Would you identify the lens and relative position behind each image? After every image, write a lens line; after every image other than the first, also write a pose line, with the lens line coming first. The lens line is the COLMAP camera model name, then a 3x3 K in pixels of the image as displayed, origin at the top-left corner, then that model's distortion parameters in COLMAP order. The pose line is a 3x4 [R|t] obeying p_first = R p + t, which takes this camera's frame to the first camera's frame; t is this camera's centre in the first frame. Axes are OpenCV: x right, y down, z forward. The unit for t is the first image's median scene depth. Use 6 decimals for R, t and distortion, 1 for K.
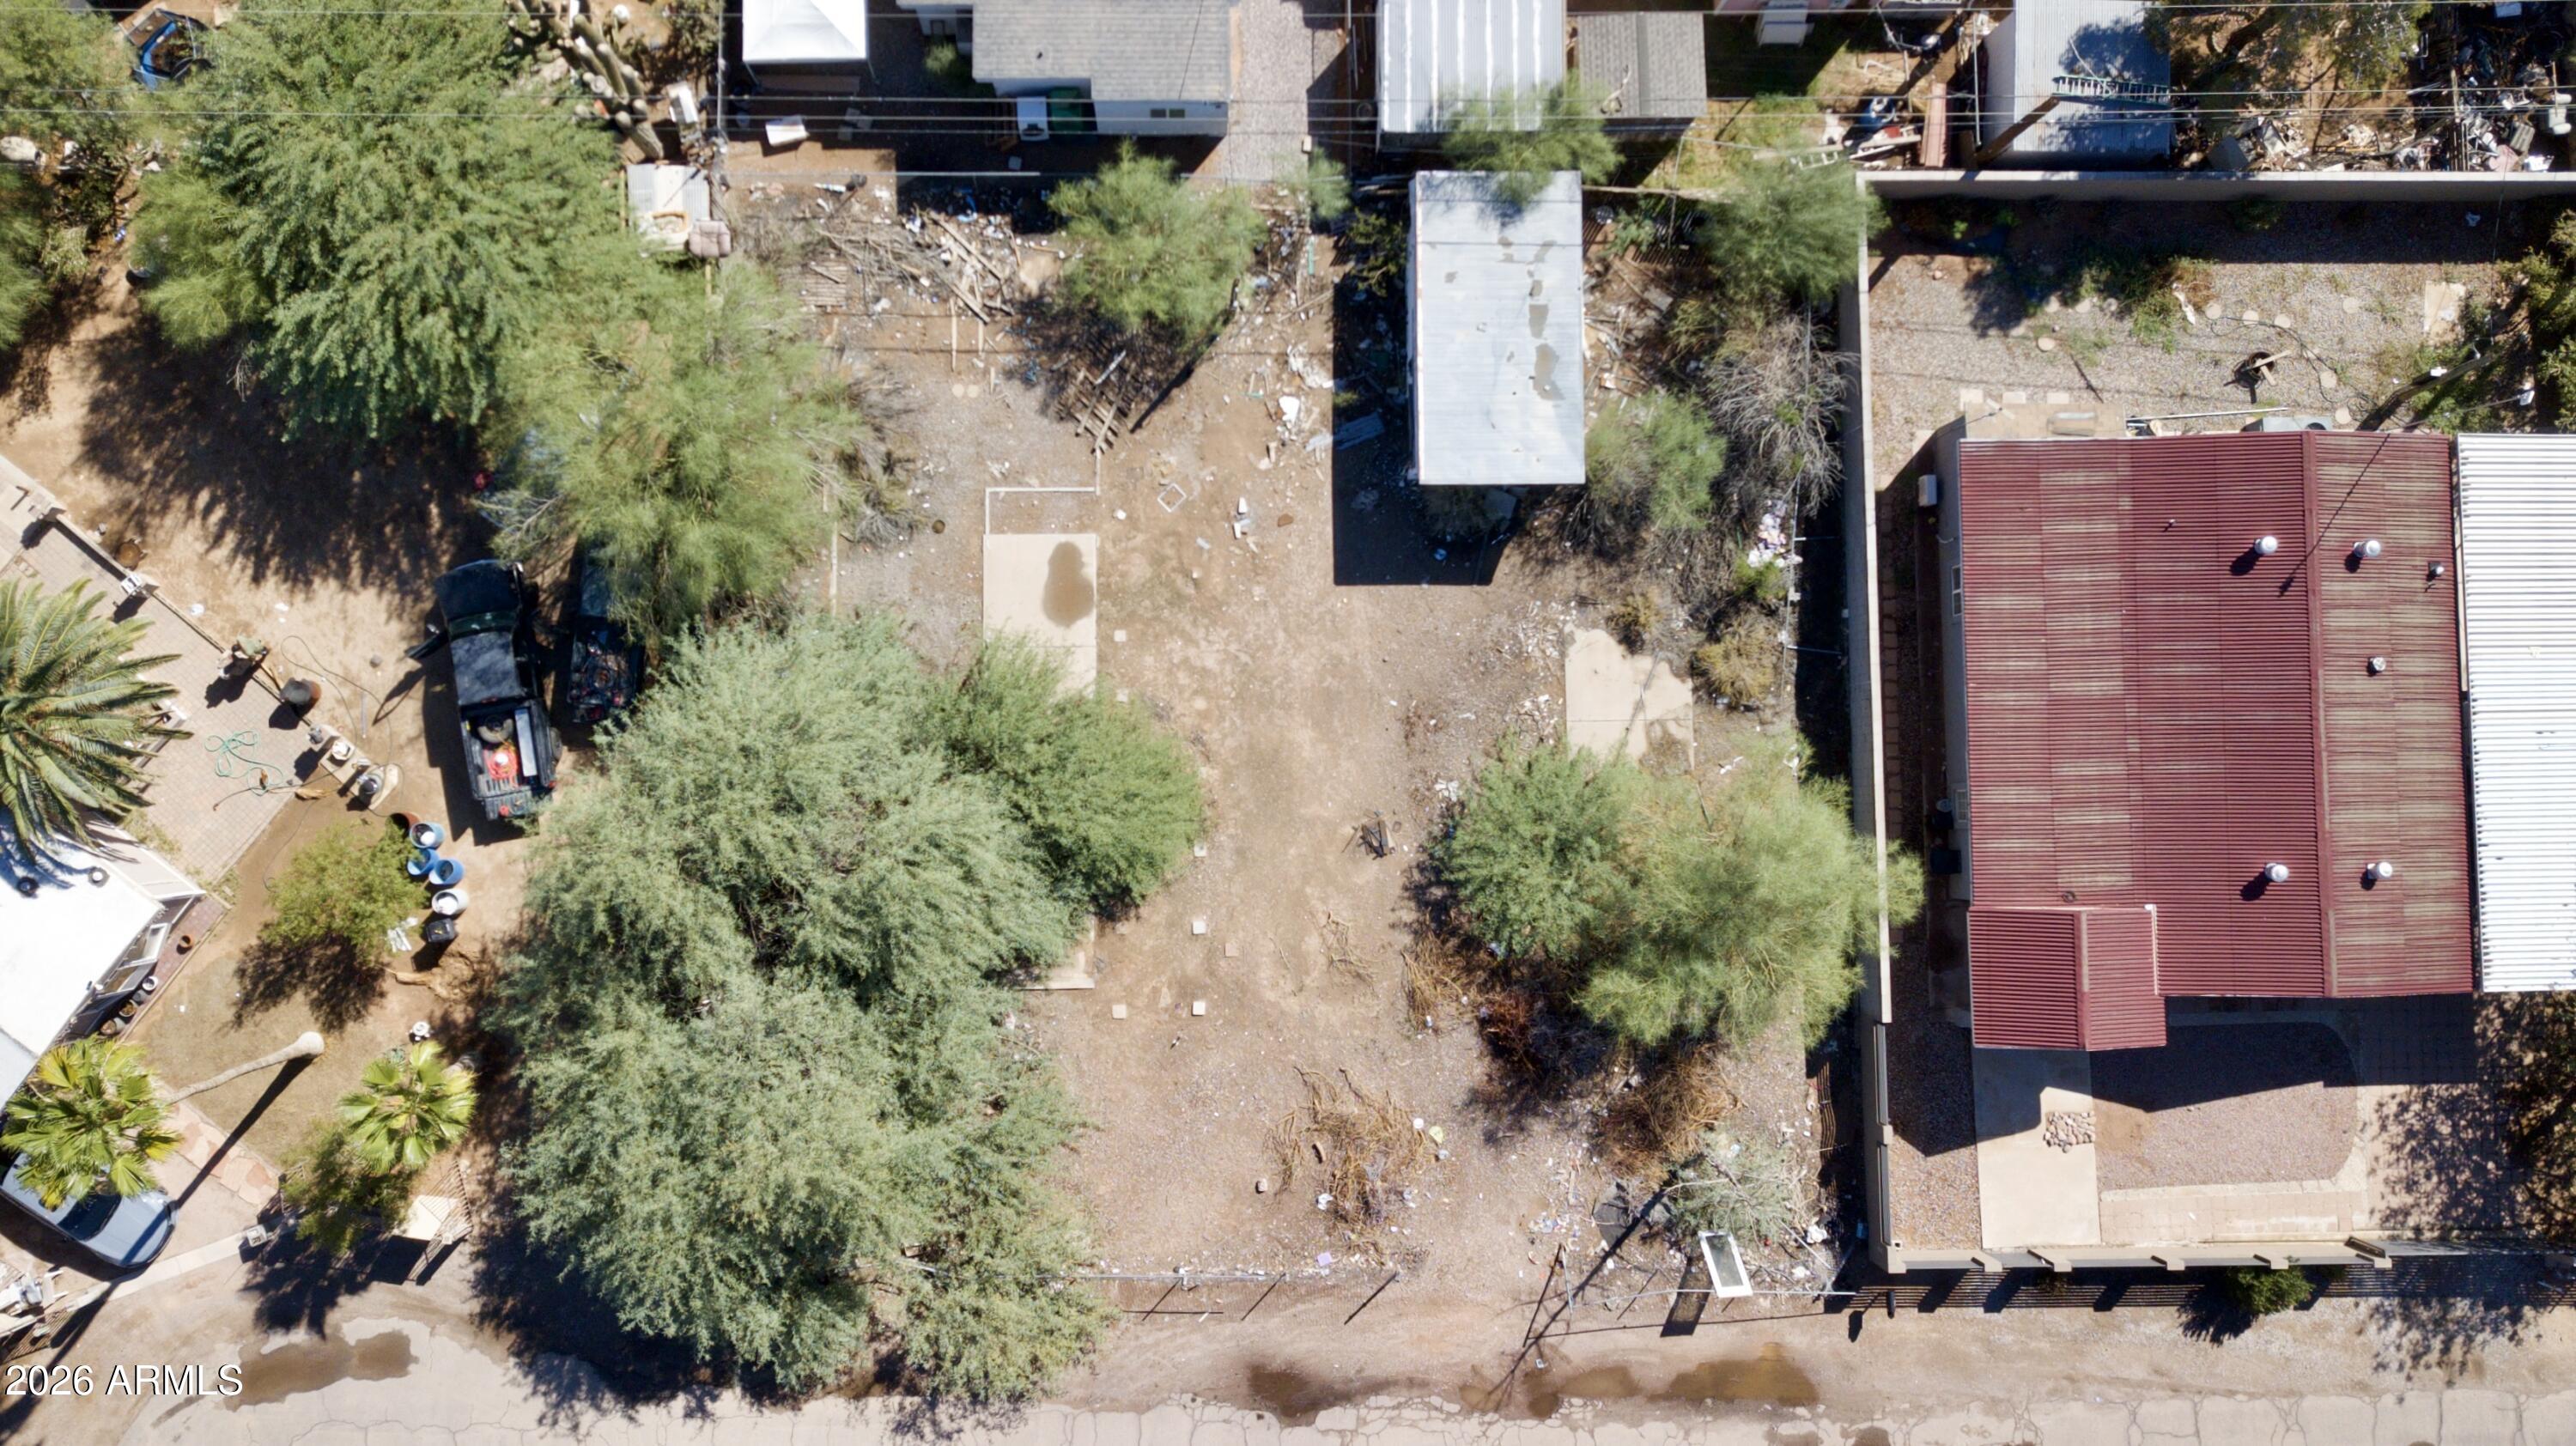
lens RADIAL K [[1963.3, 0, 1269.7], [0, 1963.3, 728.7], [0, 0, 1]] dist [0.012706, -0.005375]
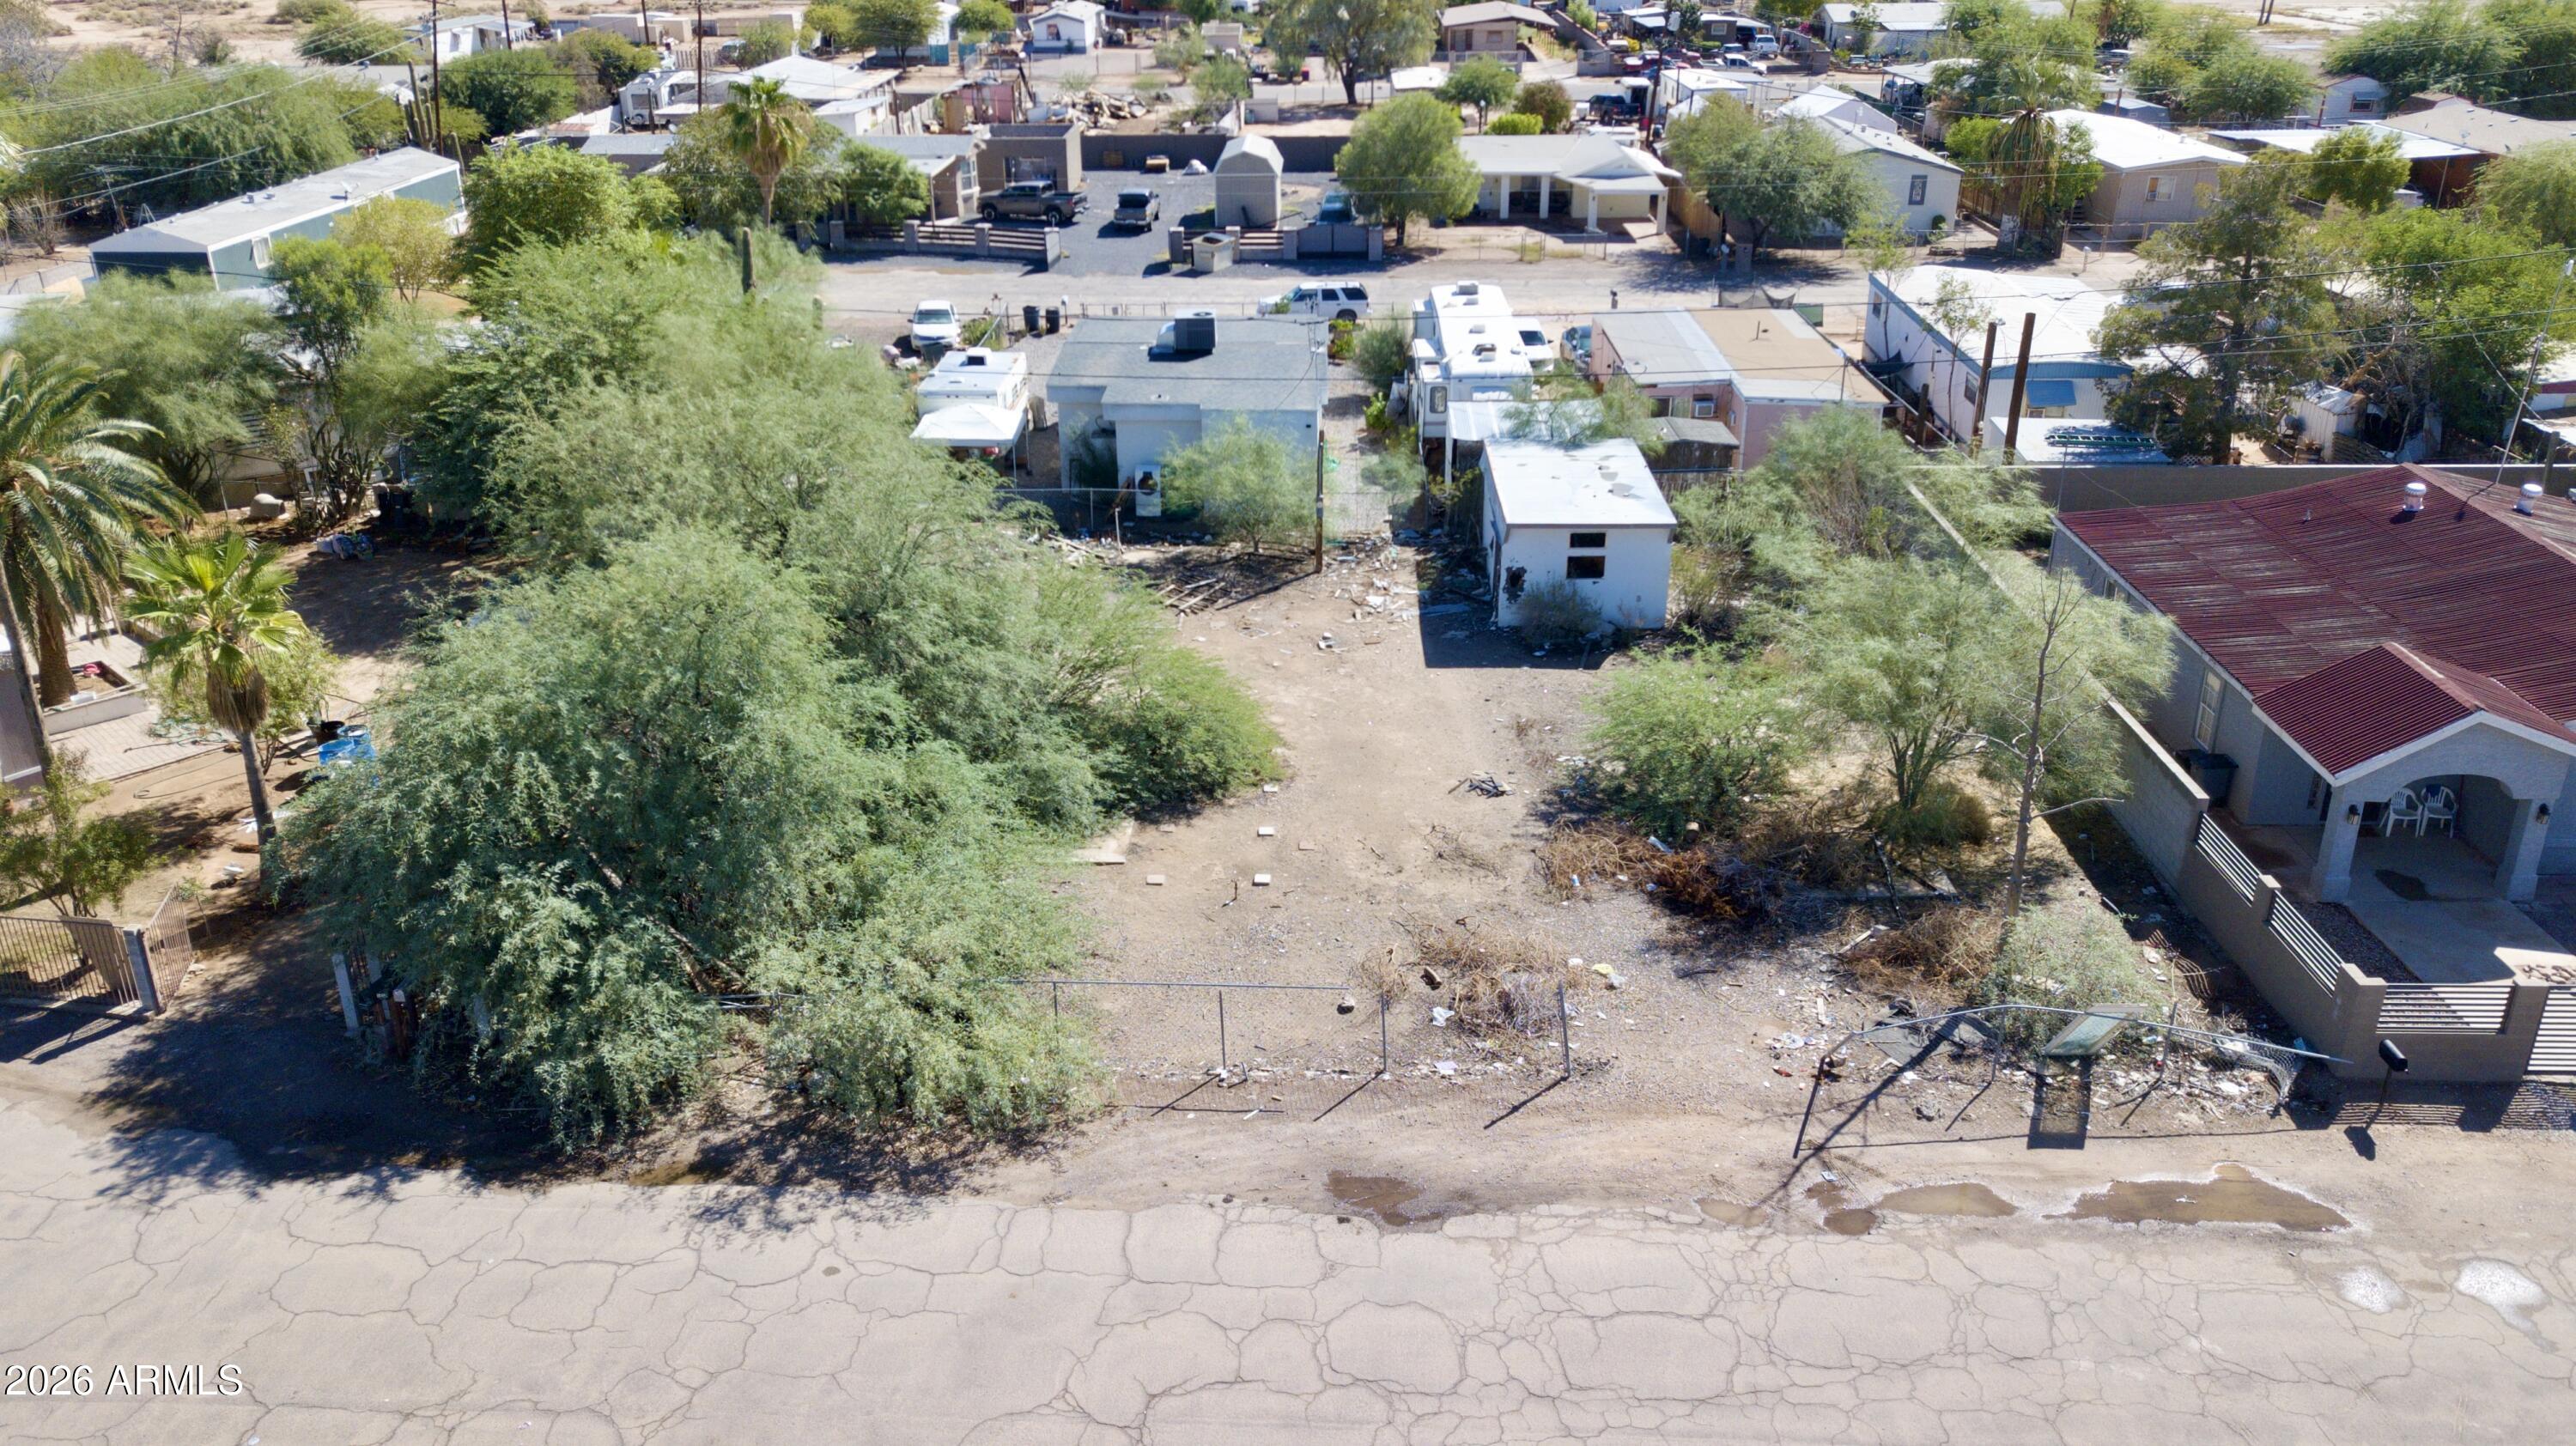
lens RADIAL K [[1963.3, 0, 1269.7], [0, 1963.3, 728.7], [0, 0, 1]] dist [0.012706, -0.005375]
pose [[0.998885, -0.009622, -0.046213, 0.001374], [-0.036628, 0.459564, -0.887389, 0.779370], [0.029777, 0.888093, 0.458699, 0.612619]]
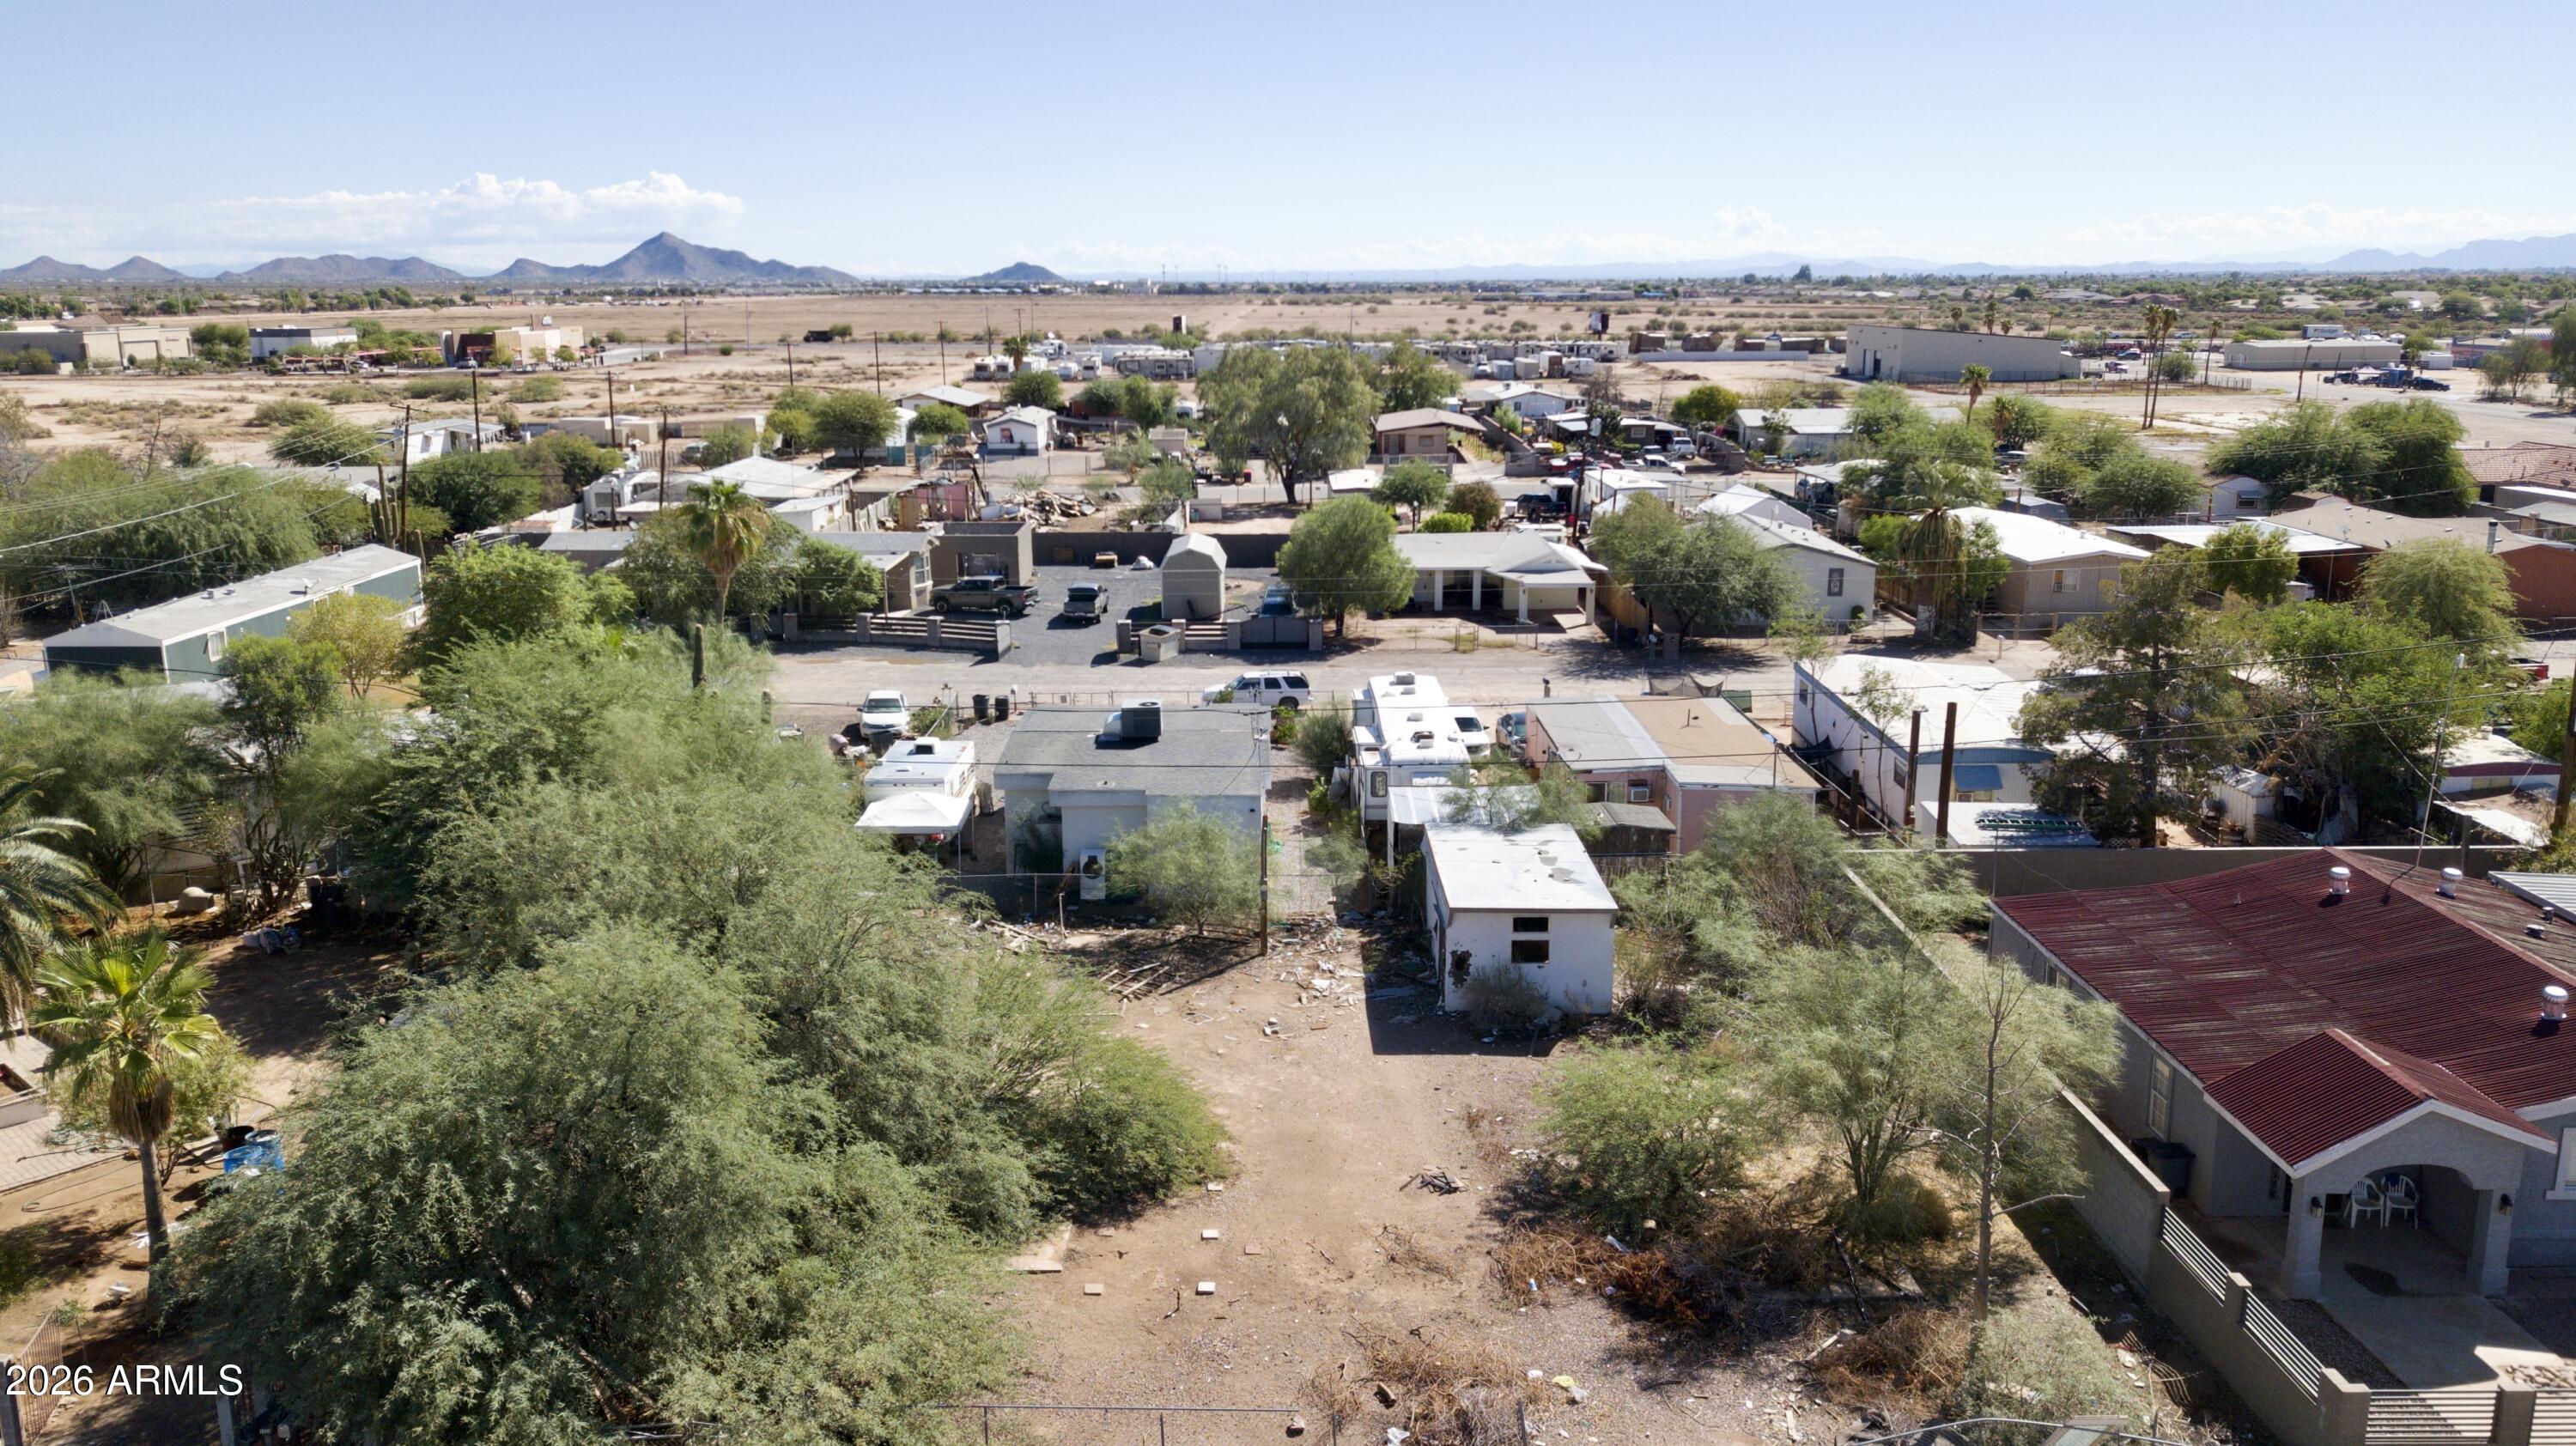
lens RADIAL K [[1963.3, 0, 1269.7], [0, 1963.3, 728.7], [0, 0, 1]] dist [0.012706, -0.005375]
pose [[0.999632, -0.022173, -0.015639, 0.002393], [-0.008718, 0.283351, -0.958977, 0.774216], [0.025694, 0.958760, 0.283053, 0.607808]]
